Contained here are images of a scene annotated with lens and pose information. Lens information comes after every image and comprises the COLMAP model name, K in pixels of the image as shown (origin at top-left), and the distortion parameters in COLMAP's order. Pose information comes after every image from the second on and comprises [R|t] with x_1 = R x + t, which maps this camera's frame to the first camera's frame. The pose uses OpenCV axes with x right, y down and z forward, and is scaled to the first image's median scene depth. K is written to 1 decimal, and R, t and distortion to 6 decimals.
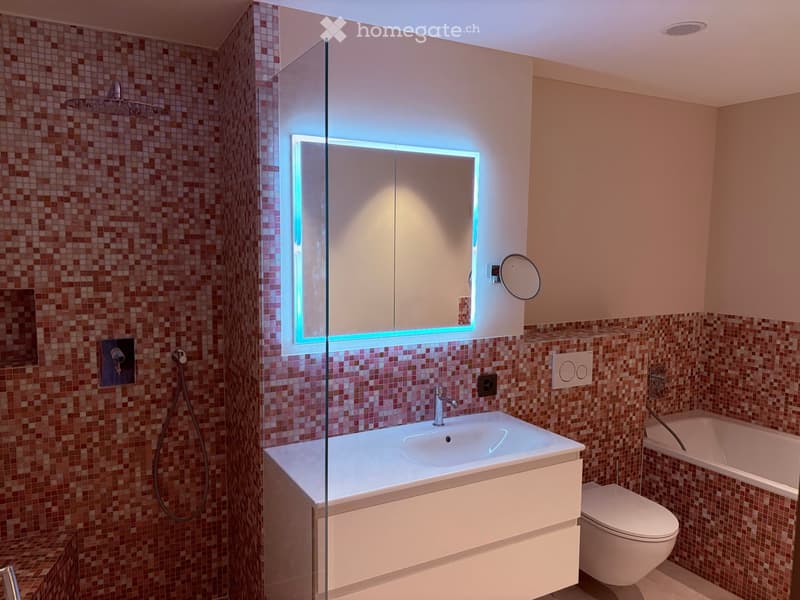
lens RADIAL K [[600.1, 0, 403.0], [0, 600.1, 297.8], [0, 0, 1]] dist [0.065615, -0.088298]
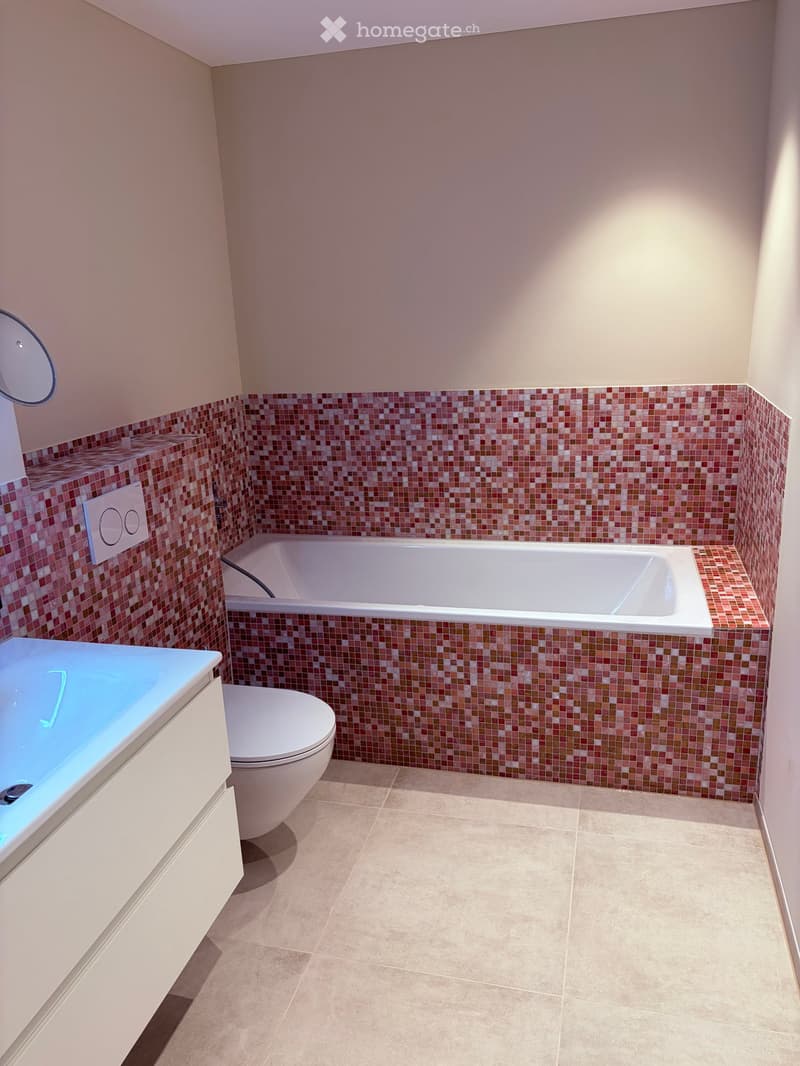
lens RADIAL K [[799.7, 0, 398.6], [0, 799.7, 528.0], [0, 0, 1]] dist [0.065615, -0.088298]
pose [[0.688204, -0.232704, 0.687185, -0.053254], [0.115737, 0.970250, 0.212651, -0.003611], [-0.716226, -0.066814, 0.694662, 0.292657]]
